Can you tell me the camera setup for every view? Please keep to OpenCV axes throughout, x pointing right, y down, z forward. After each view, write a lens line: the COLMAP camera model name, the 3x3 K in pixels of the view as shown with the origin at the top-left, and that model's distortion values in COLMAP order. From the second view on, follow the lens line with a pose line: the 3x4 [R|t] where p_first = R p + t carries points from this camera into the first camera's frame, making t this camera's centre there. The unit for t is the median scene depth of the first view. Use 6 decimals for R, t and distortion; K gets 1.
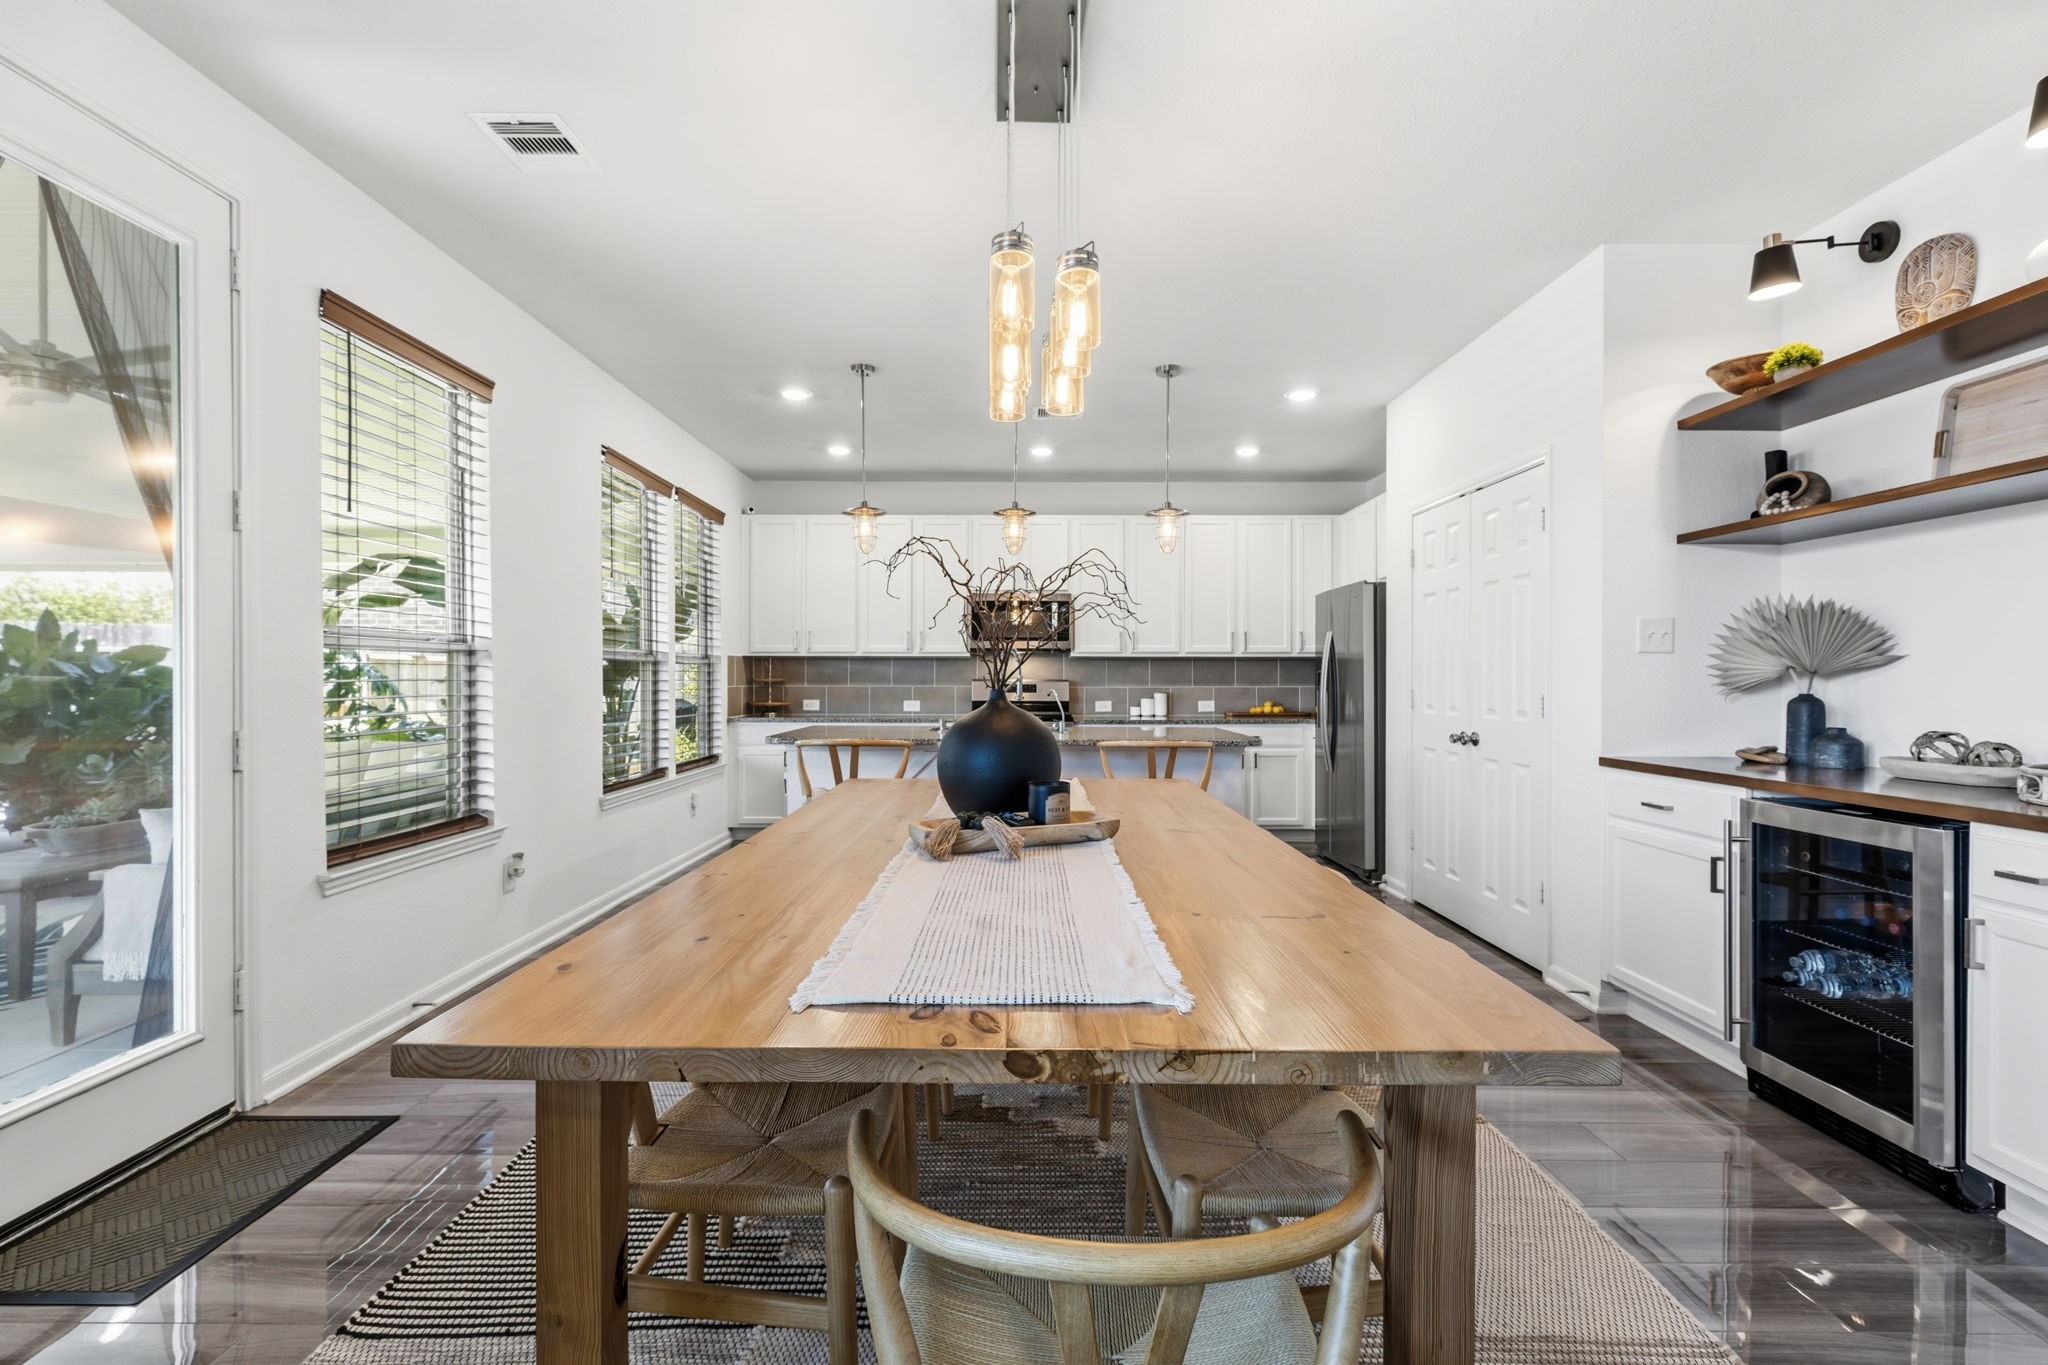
lens RADIAL K [[950.5, 0, 1021.7], [0, 950.5, 680.5], [0, 0, 1]] dist [-0.000780, -0.000087]
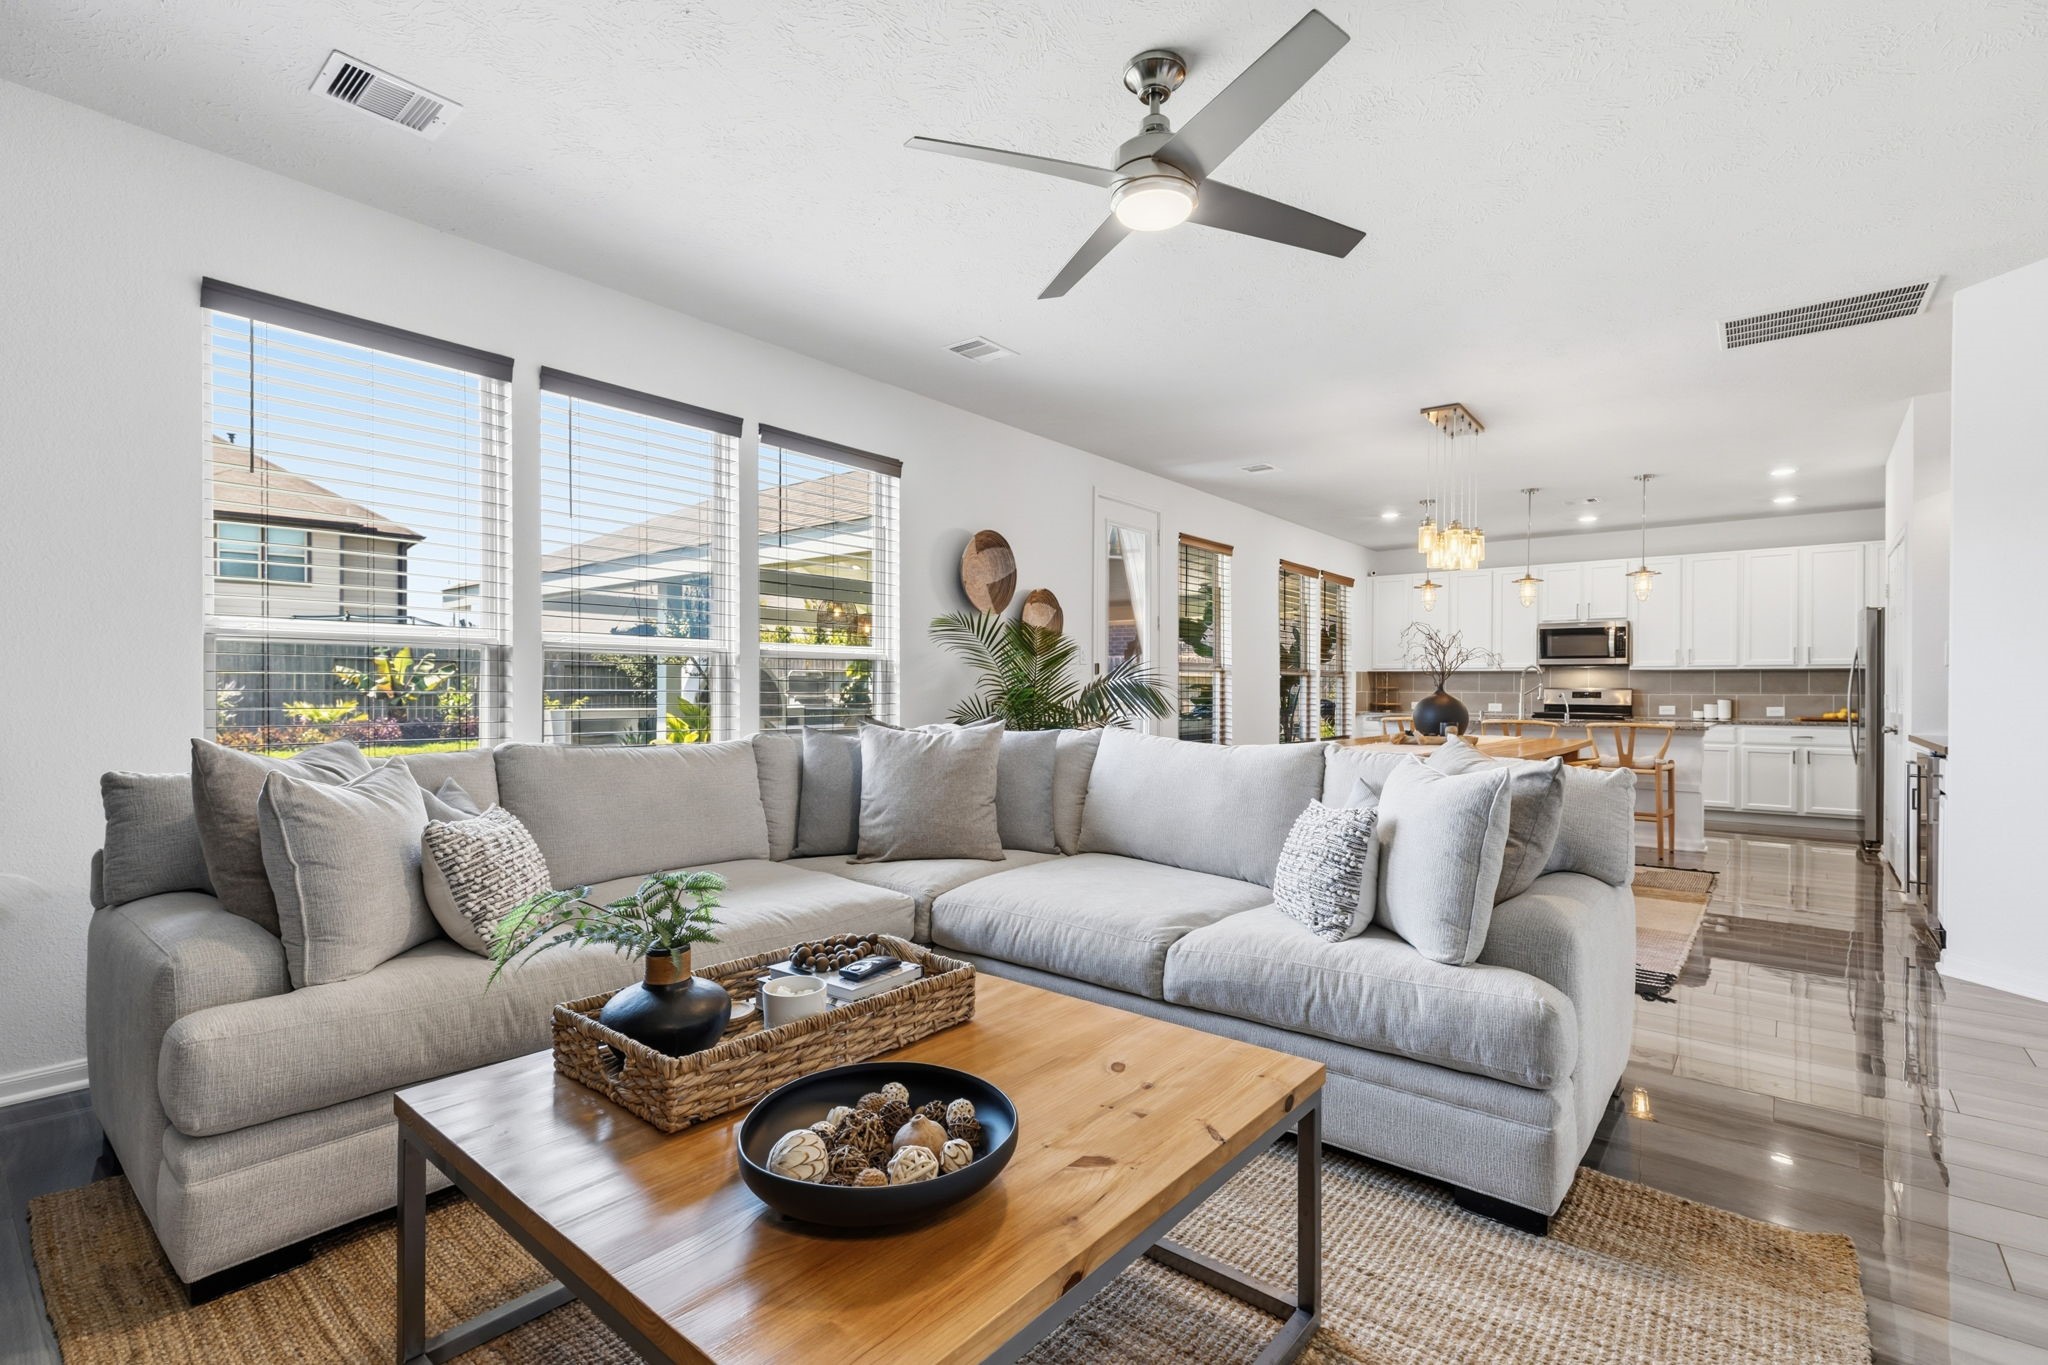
lens RADIAL K [[928.4, 0, 1019.0], [0, 928.4, 688.1], [0, 0, 1]] dist [0.003134, 0.000089]
pose [[0.774866, 0.003419, -0.632116, 0.203975], [-0.007197, 0.999968, -0.003415, 0.009227], [0.632085, 0.007195, 0.774866, -0.475282]]
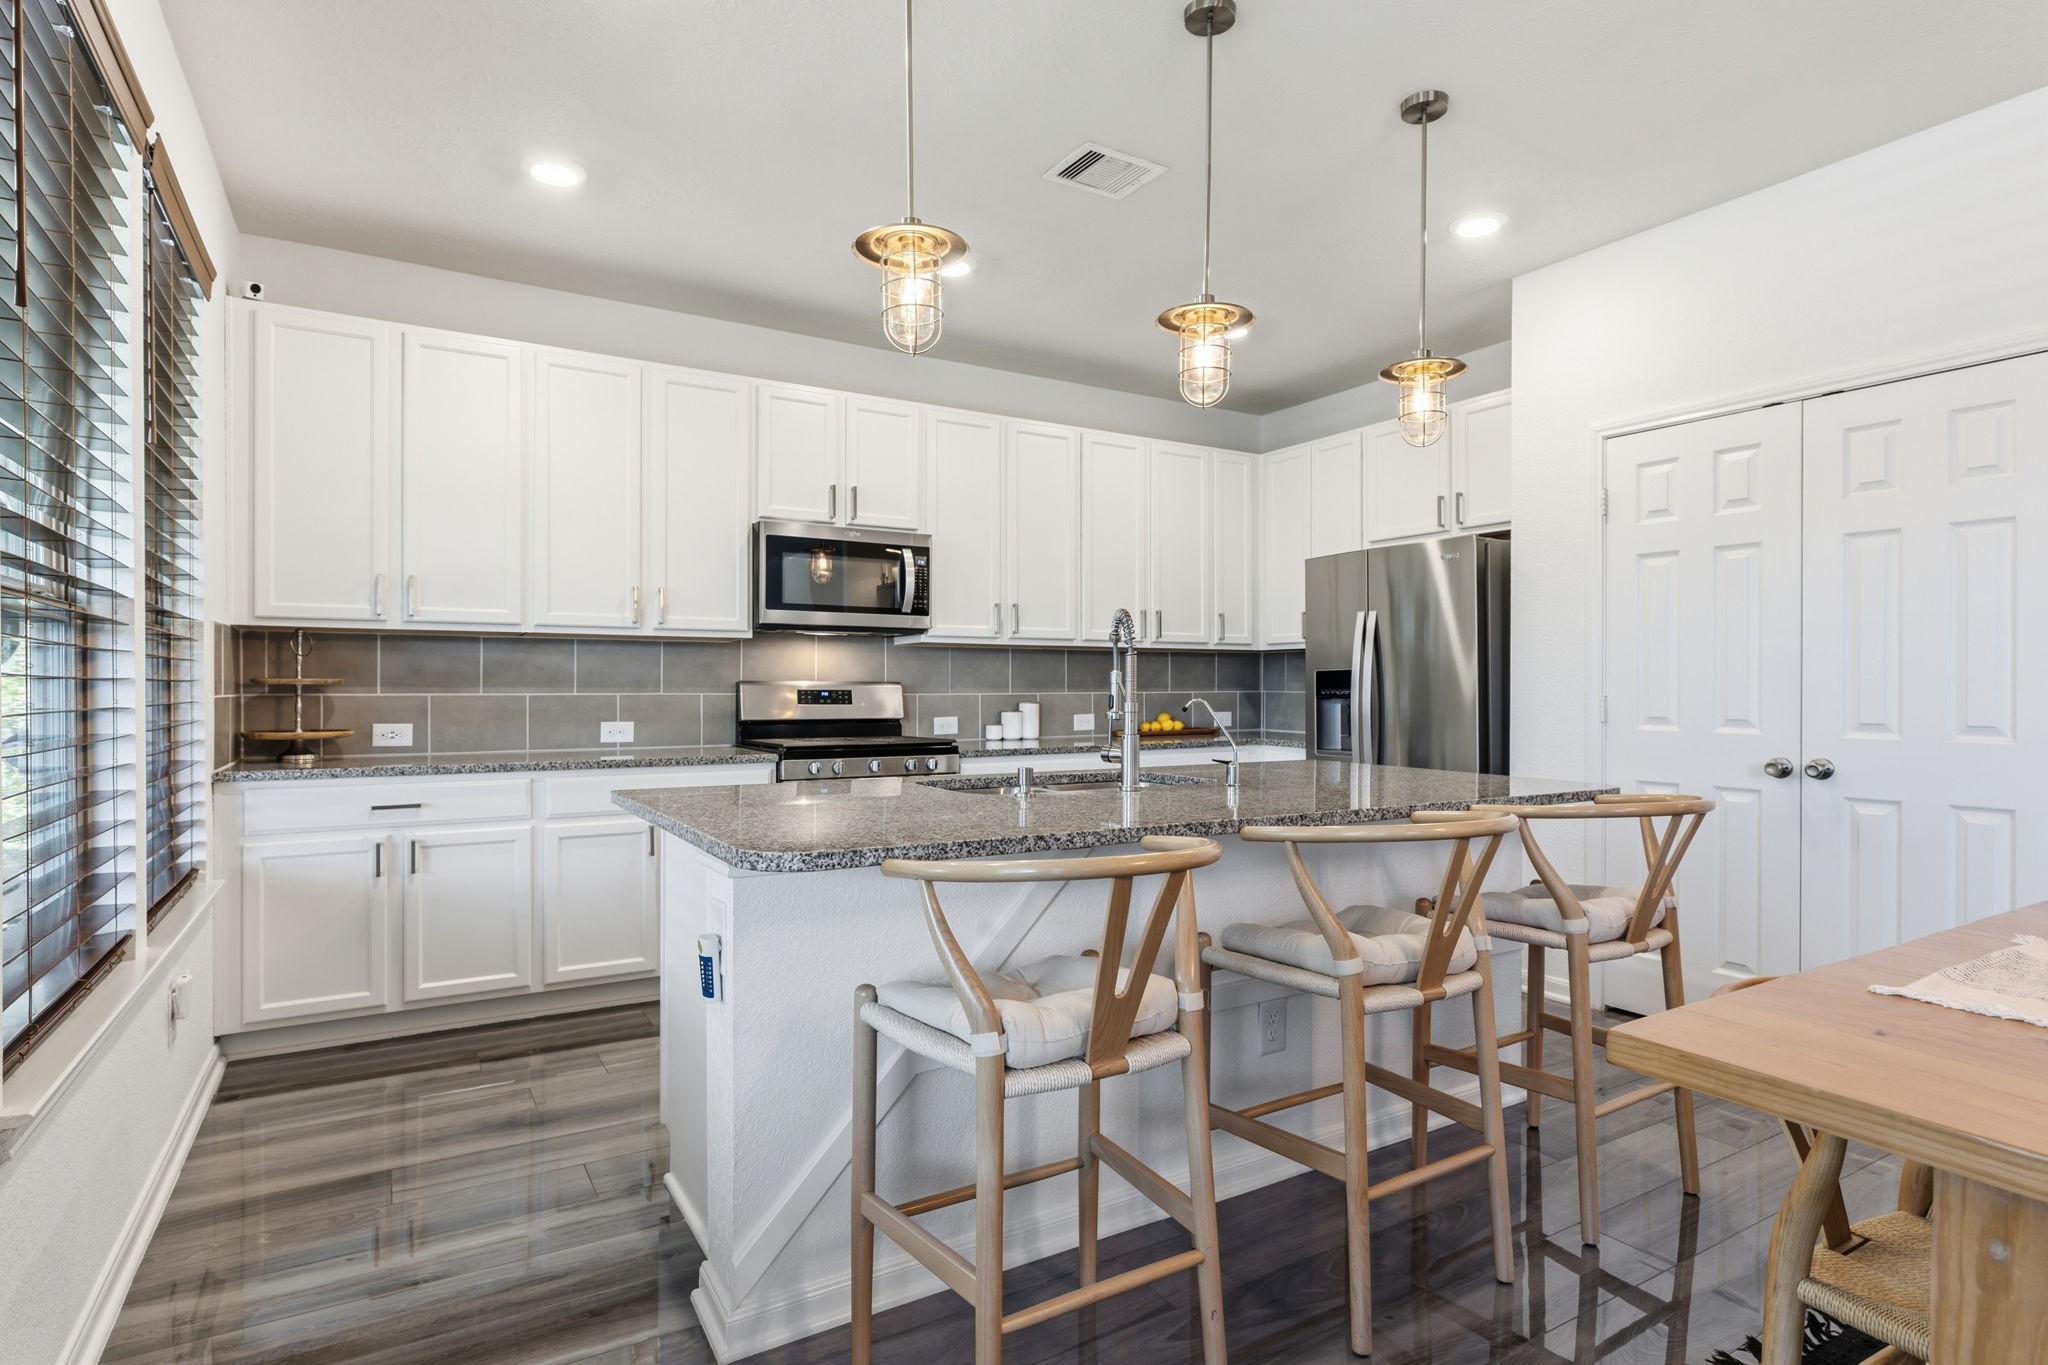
lens RADIAL K [[1050.2, 0, 1022.9], [0, 1050.2, 673.0], [0, 0, 1]] dist [-0.003686, 0.000210]
pose [[0.854711, 0.006470, 0.519064, -0.231781], [0.000023, 0.999922, -0.012503, 0.001748], [-0.519105, 0.010698, 0.854644, 0.409036]]
